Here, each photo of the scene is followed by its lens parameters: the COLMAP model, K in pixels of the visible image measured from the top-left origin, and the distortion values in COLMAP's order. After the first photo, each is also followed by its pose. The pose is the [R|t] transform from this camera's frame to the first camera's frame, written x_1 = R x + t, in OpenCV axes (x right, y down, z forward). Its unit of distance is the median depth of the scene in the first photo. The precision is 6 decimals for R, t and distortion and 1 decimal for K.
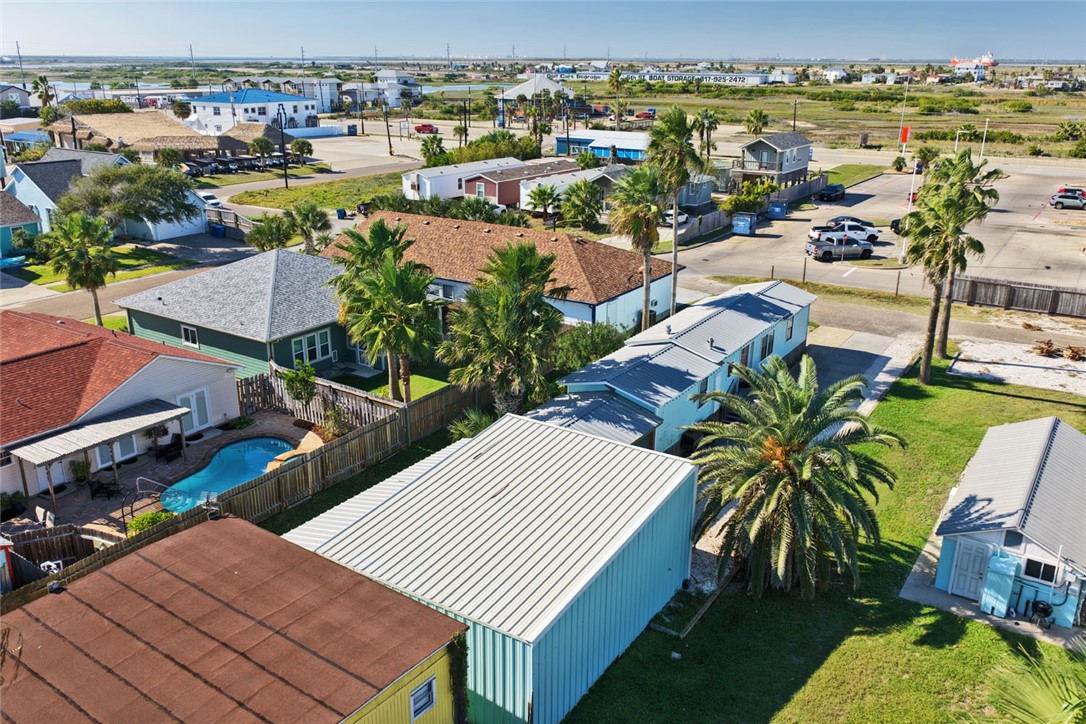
lens RADIAL K [[897.4, 0, 543.0], [0, 897.4, 362.0], [0, 0, 1]] dist [0.002236, 0.005958]
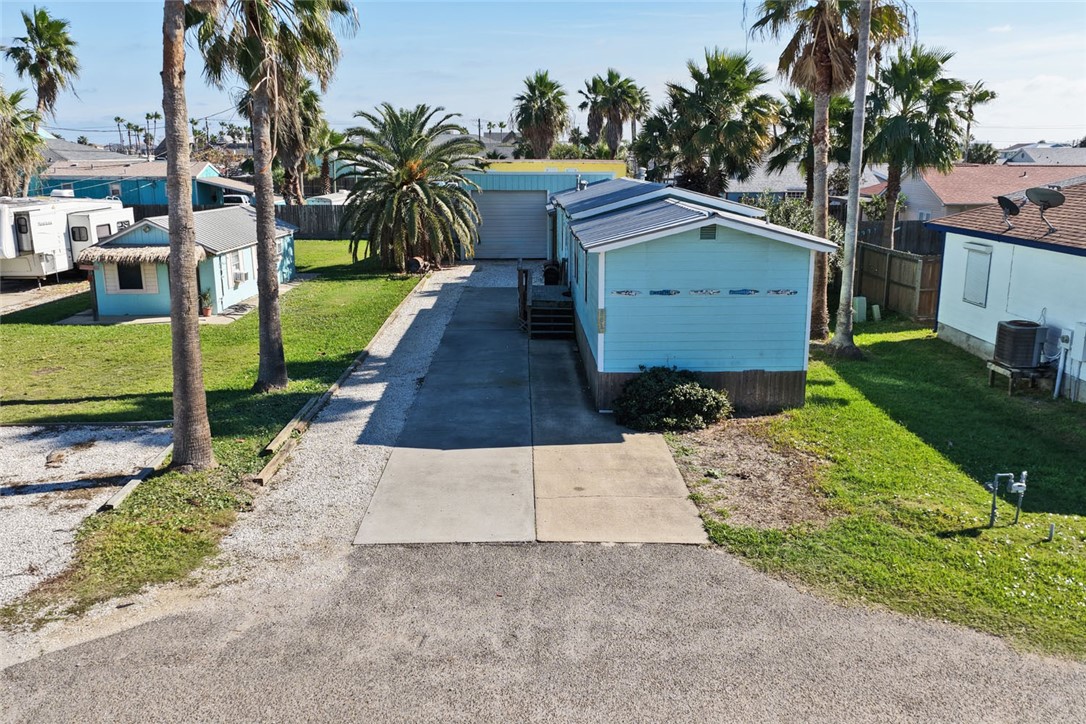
lens RADIAL K [[897.4, 0, 543.0], [0, 897.4, 362.0], [0, 0, 1]] dist [0.002236, 0.005958]
pose [[-0.823406, 0.123992, -0.553740, 0.519518], [-0.180336, 0.868068, 0.462533, -0.190589], [0.538034, 0.480712, -0.692413, 1.274332]]
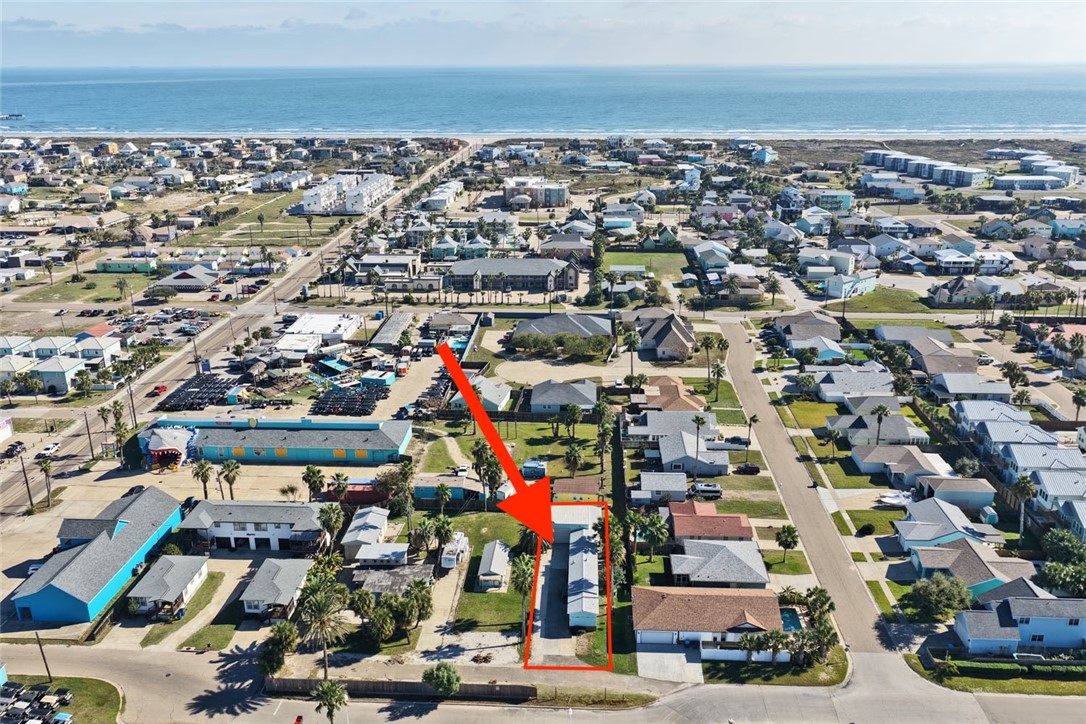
lens RADIAL K [[897.4, 0, 543.0], [0, 897.4, 362.0], [0, 0, 1]] dist [0.002236, 0.005958]
pose [[-0.863681, 0.161274, -0.477542, 1.564890], [-0.156713, 0.814553, 0.558520, -2.224837], [0.479058, 0.557220, -0.678240, 2.423767]]
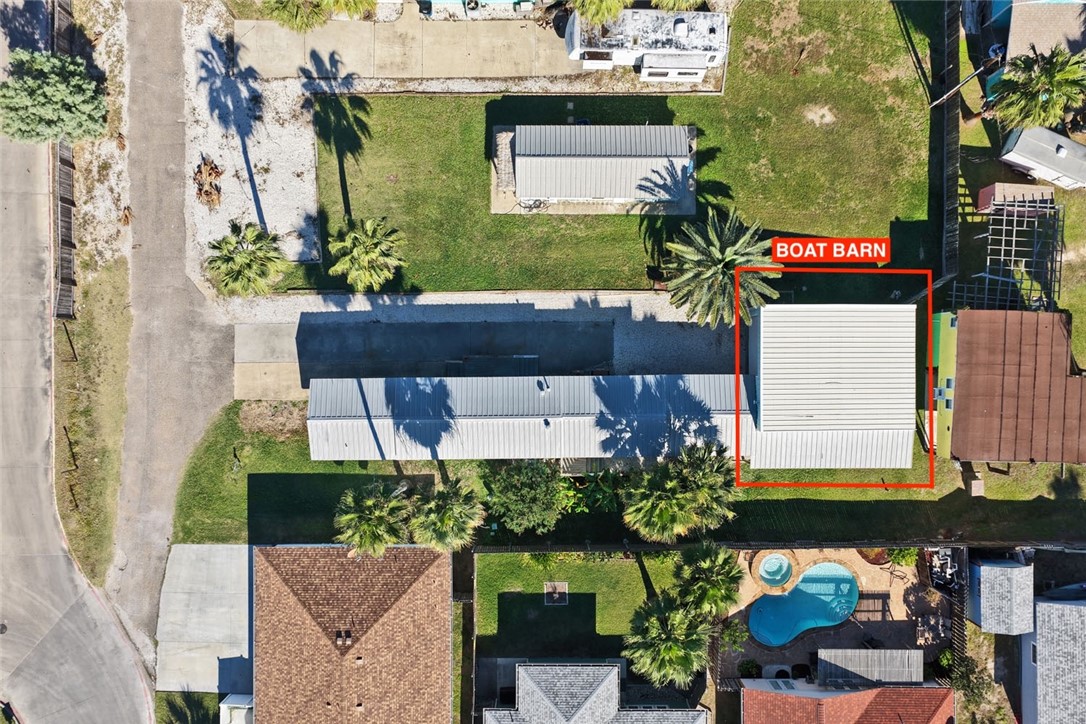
lens RADIAL K [[897.4, 0, 543.0], [0, 897.4, 362.0], [0, 0, 1]] dist [0.002236, 0.005958]
pose [[-0.554036, -0.832167, -0.023271, 0.201927], [0.252992, -0.194936, 0.947626, -1.007709], [-0.793120, 0.519131, 0.318534, 0.454402]]
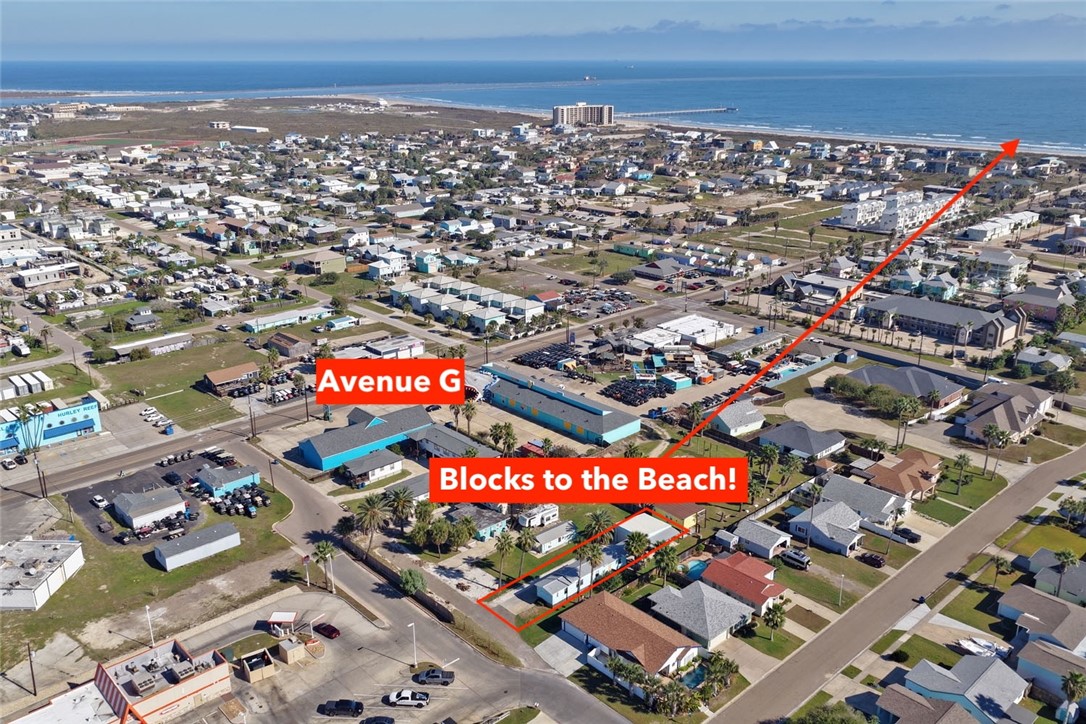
lens RADIAL K [[897.4, 0, 543.0], [0, 897.4, 362.0], [0, 0, 1]] dist [0.002236, 0.005958]
pose [[-0.970803, -0.080097, 0.226110, -0.412213], [0.072904, 0.799499, 0.596226, -2.715617], [-0.228531, 0.595303, -0.770317, 3.092110]]
